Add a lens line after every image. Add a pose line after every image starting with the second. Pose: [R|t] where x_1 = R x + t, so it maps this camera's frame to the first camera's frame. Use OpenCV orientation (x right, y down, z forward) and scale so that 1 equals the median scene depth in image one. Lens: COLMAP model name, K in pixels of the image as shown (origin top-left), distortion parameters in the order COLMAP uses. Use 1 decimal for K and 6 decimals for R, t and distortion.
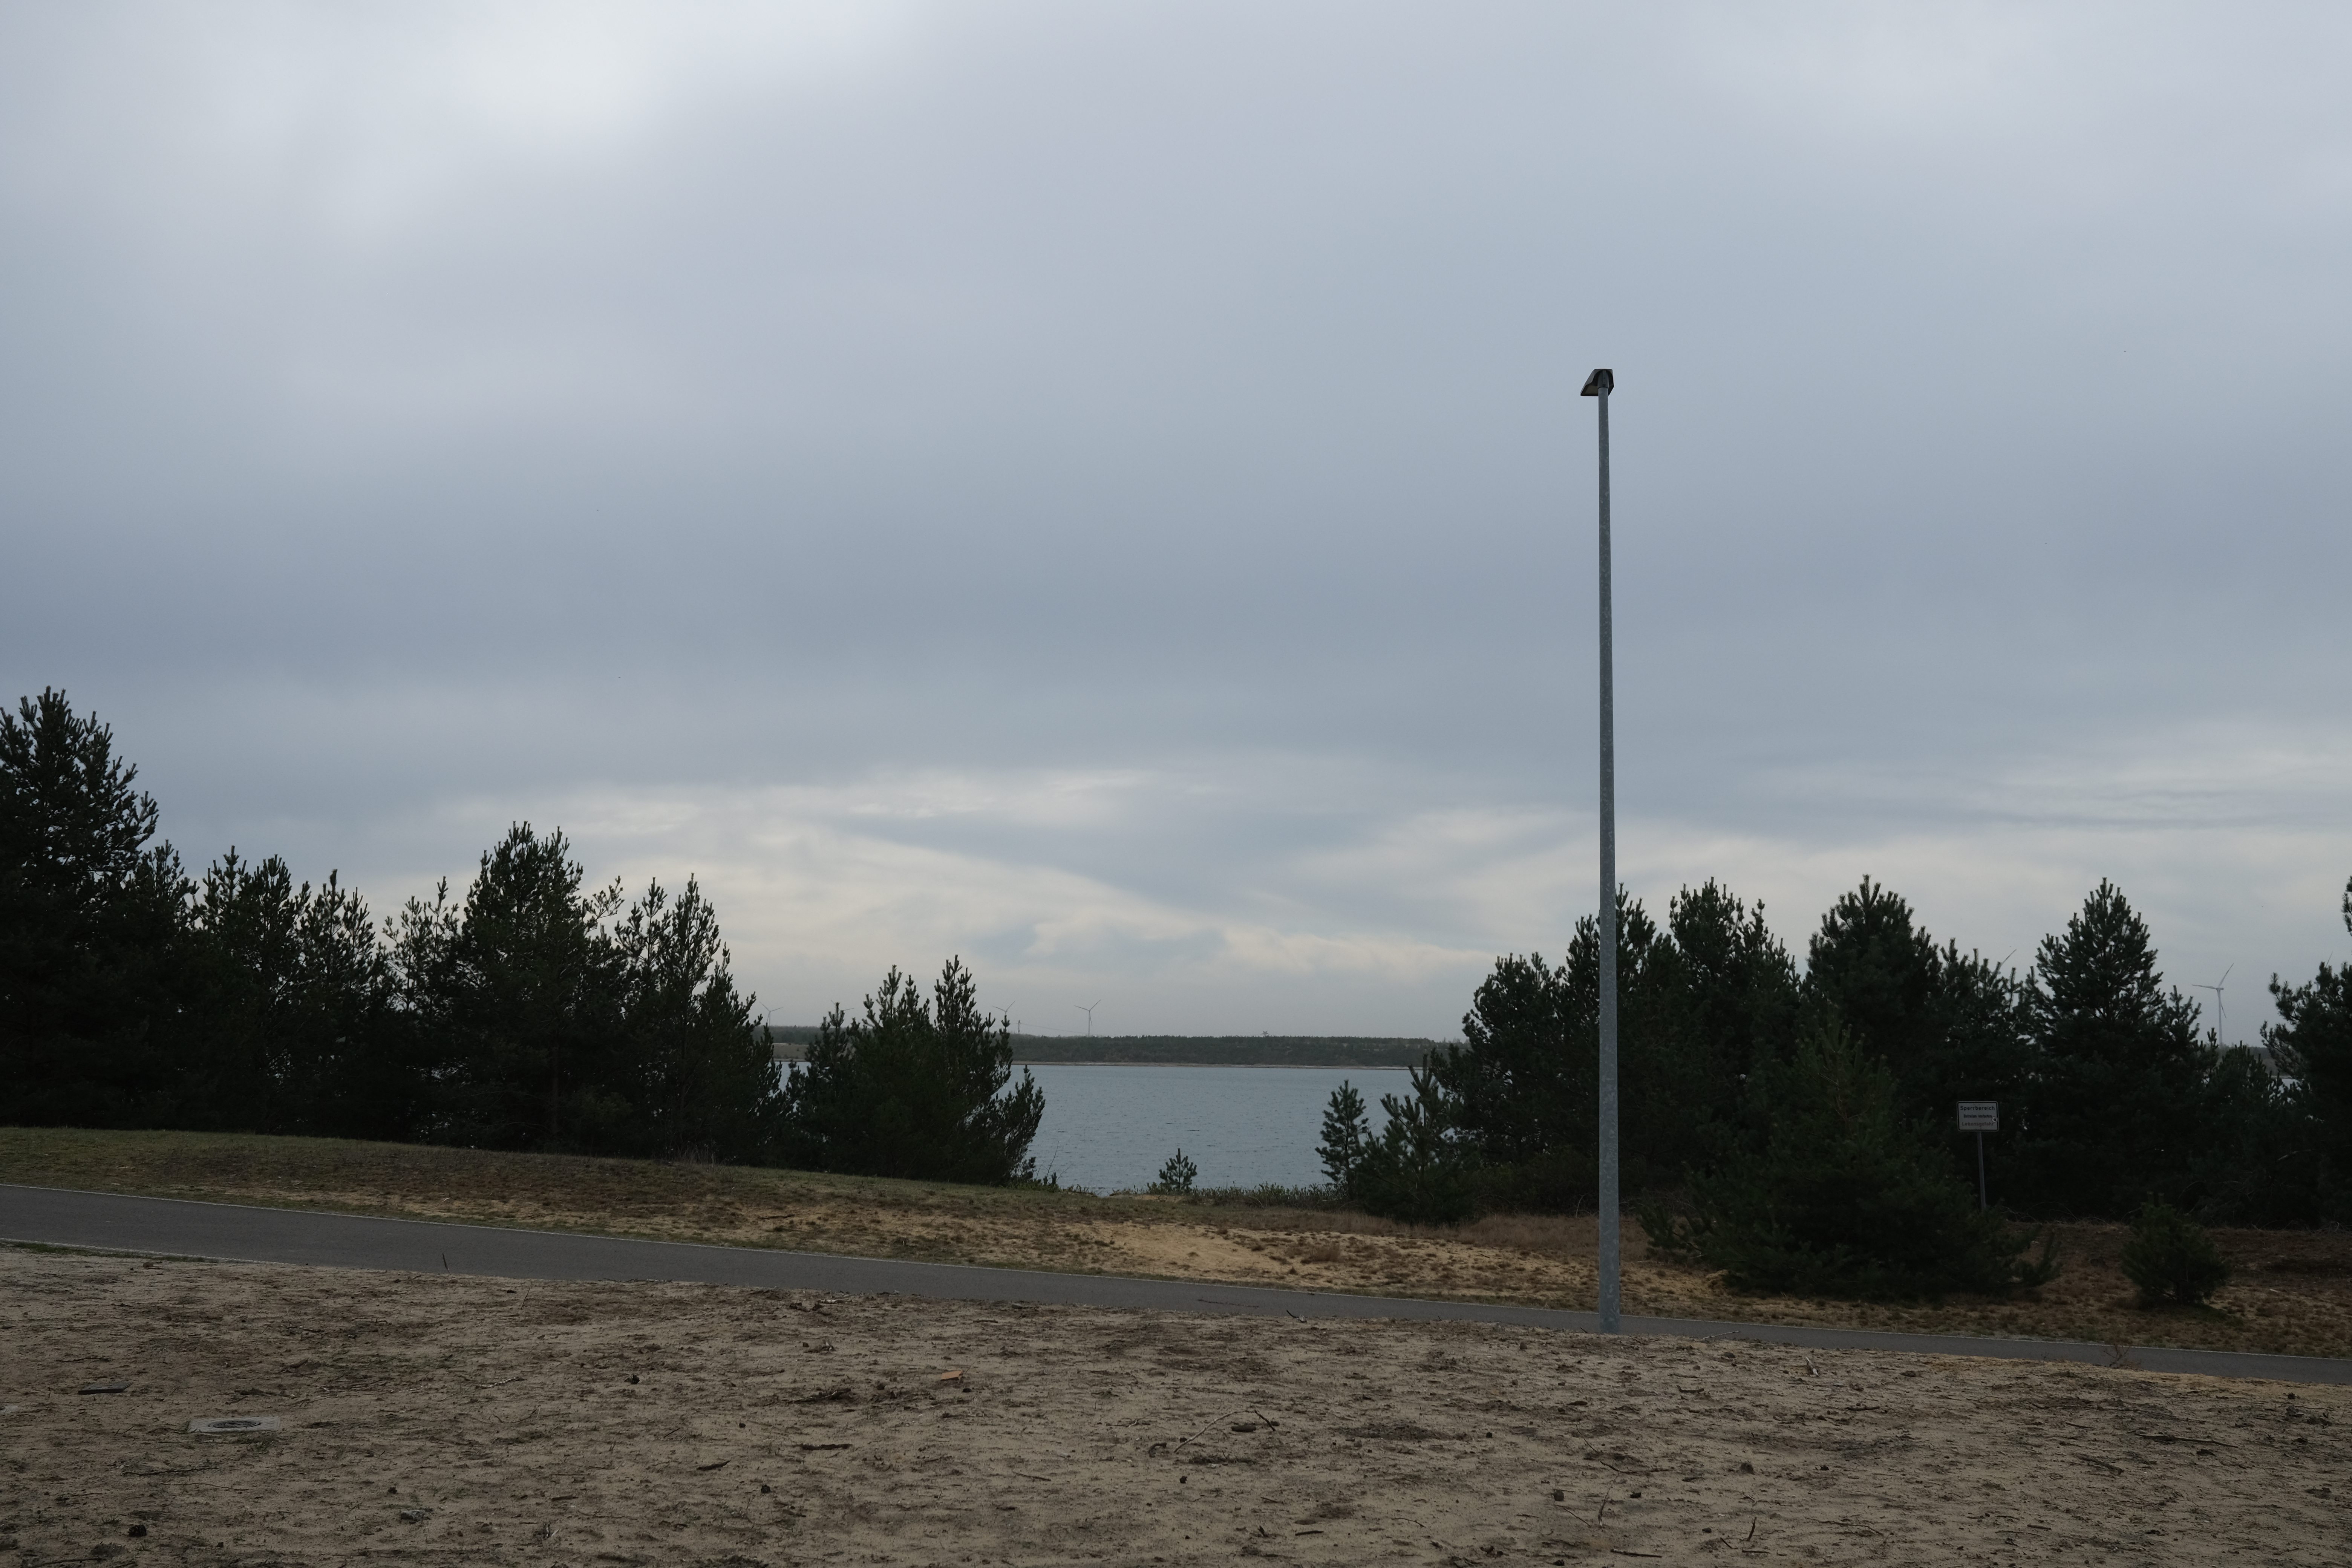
lens RADIAL K [[2359.2, 0, 1180.8], [0, 2359.2, 791.5], [0, 0, 1]] dist [0.003144, 0.000000]
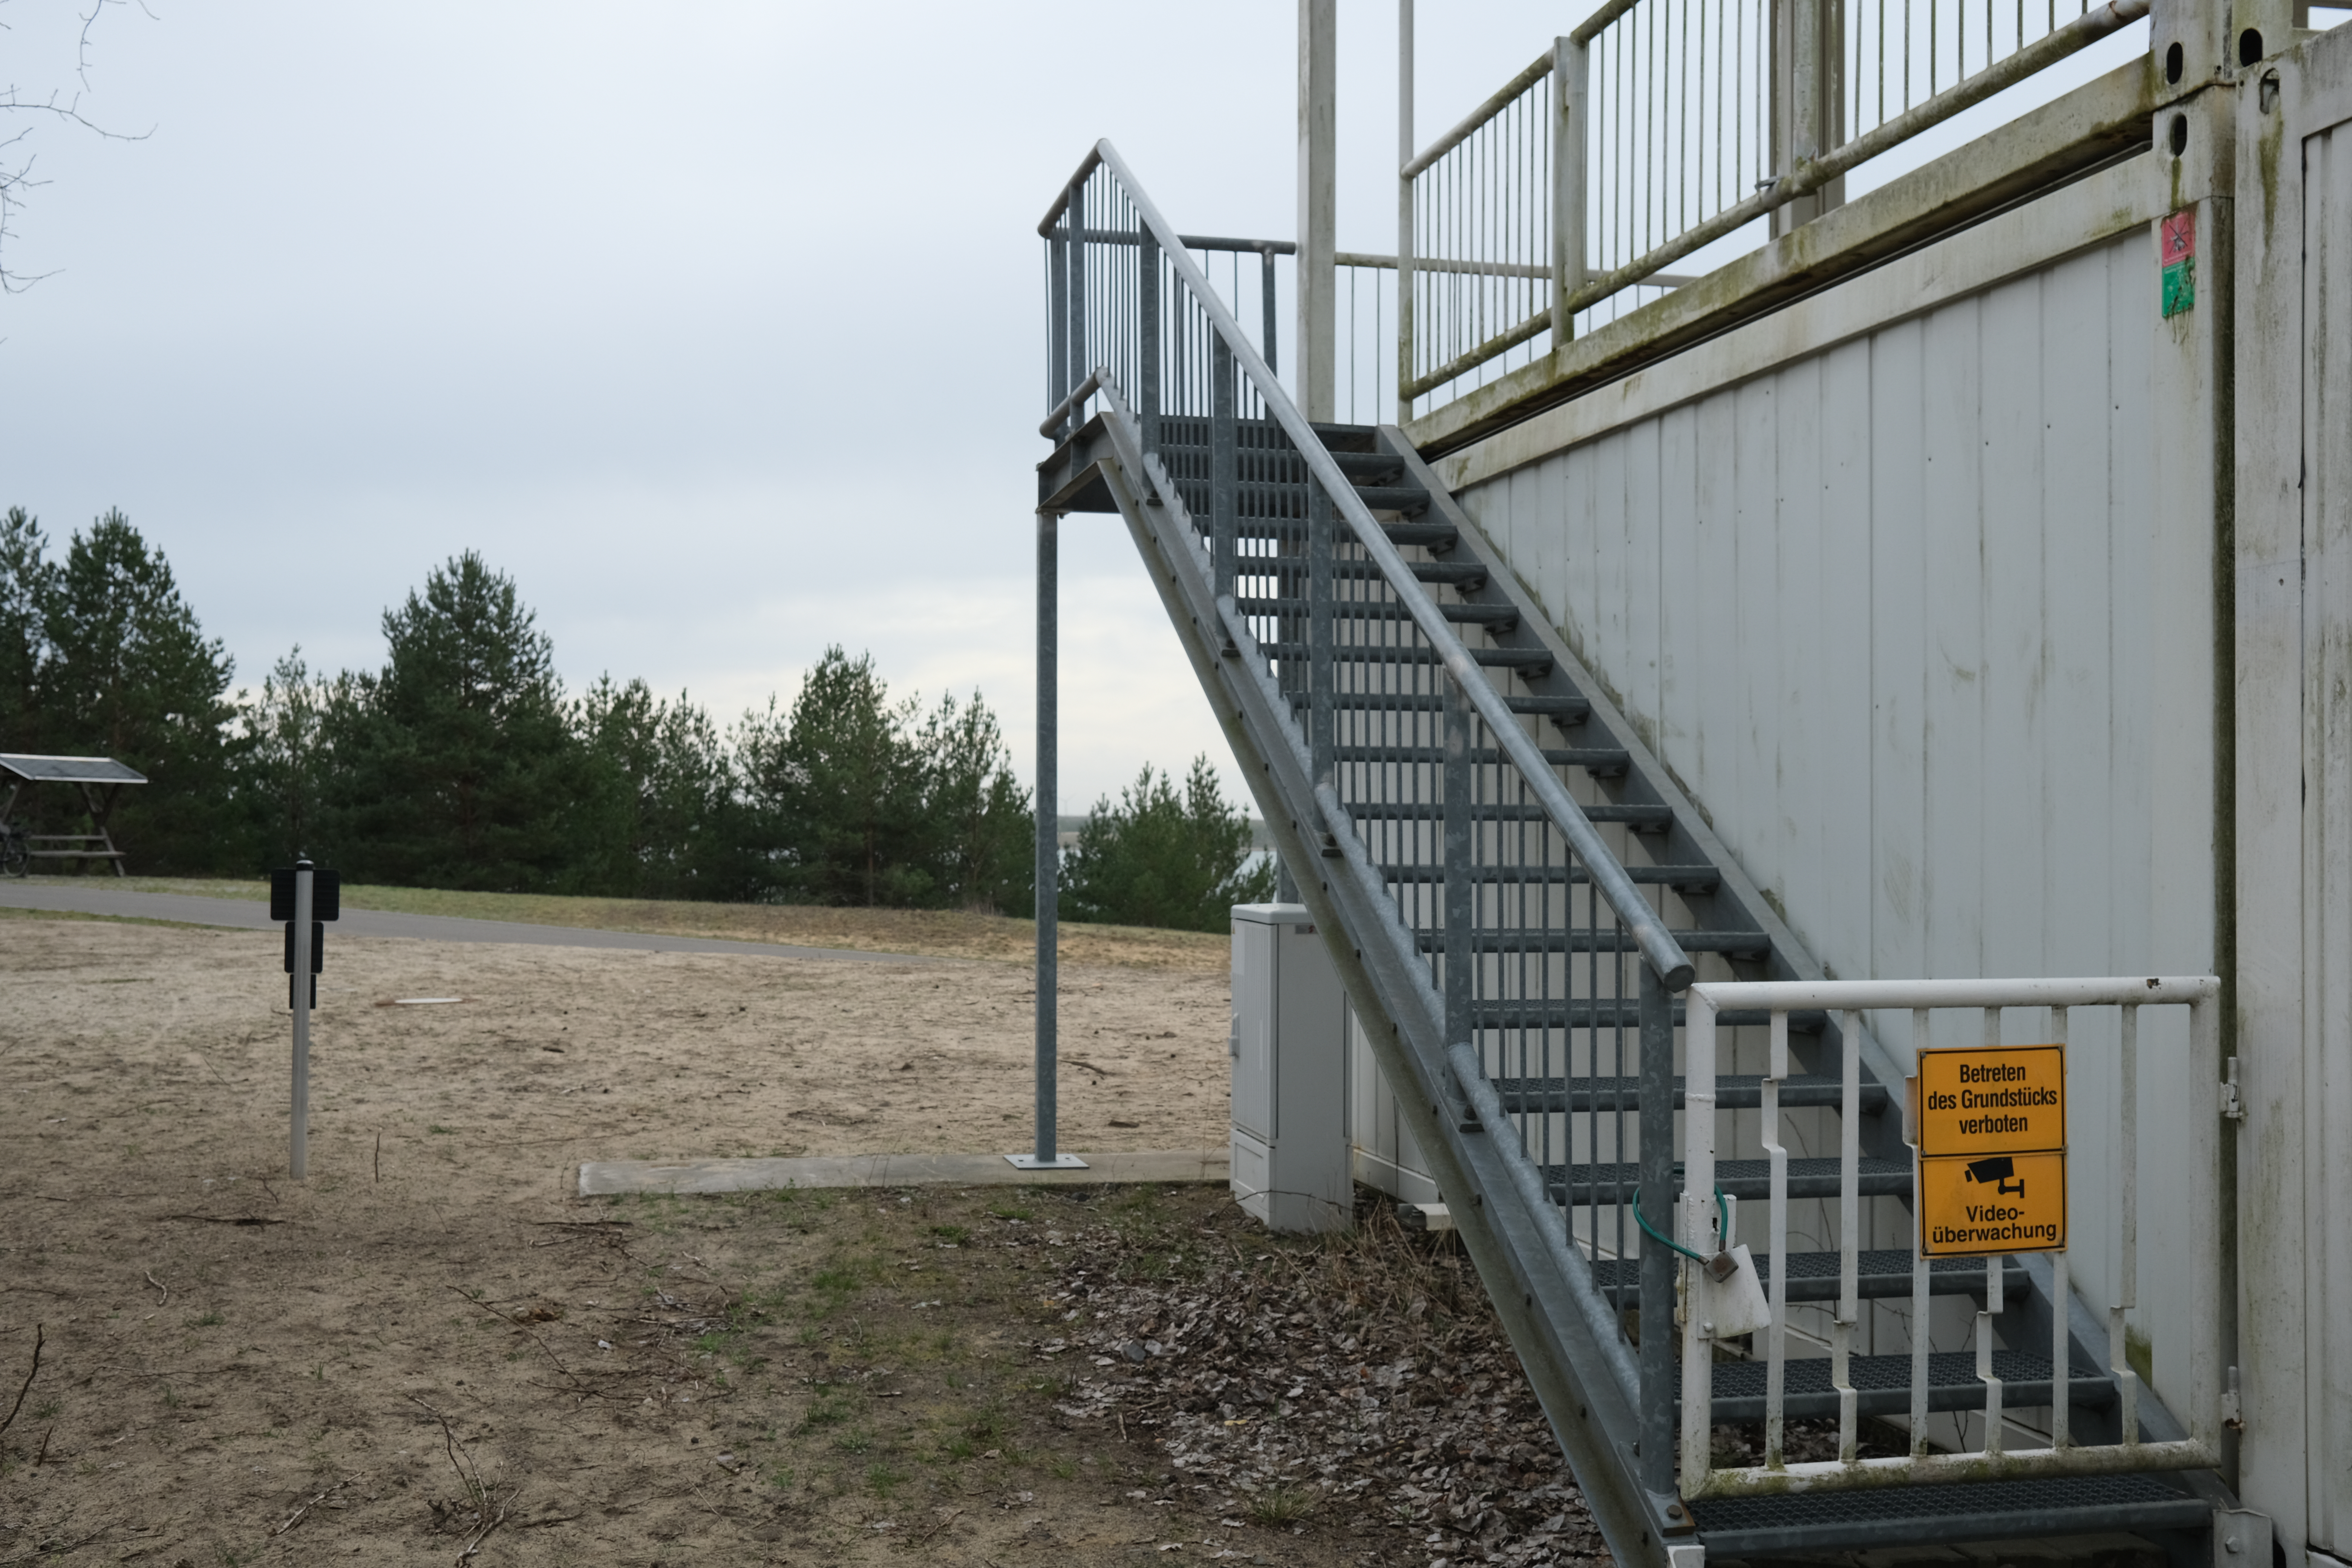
lens RADIAL K [[2359.2, 0, 1173.5], [0, 2359.2, 785.2], [0, 0, 1]] dist [0.003144, 0.000000]
pose [[0.992072, -0.011325, -0.125161, 0.038073], [0.022147, 0.996099, 0.085413, -0.014538], [0.123705, -0.087507, 0.988453, -0.162357]]
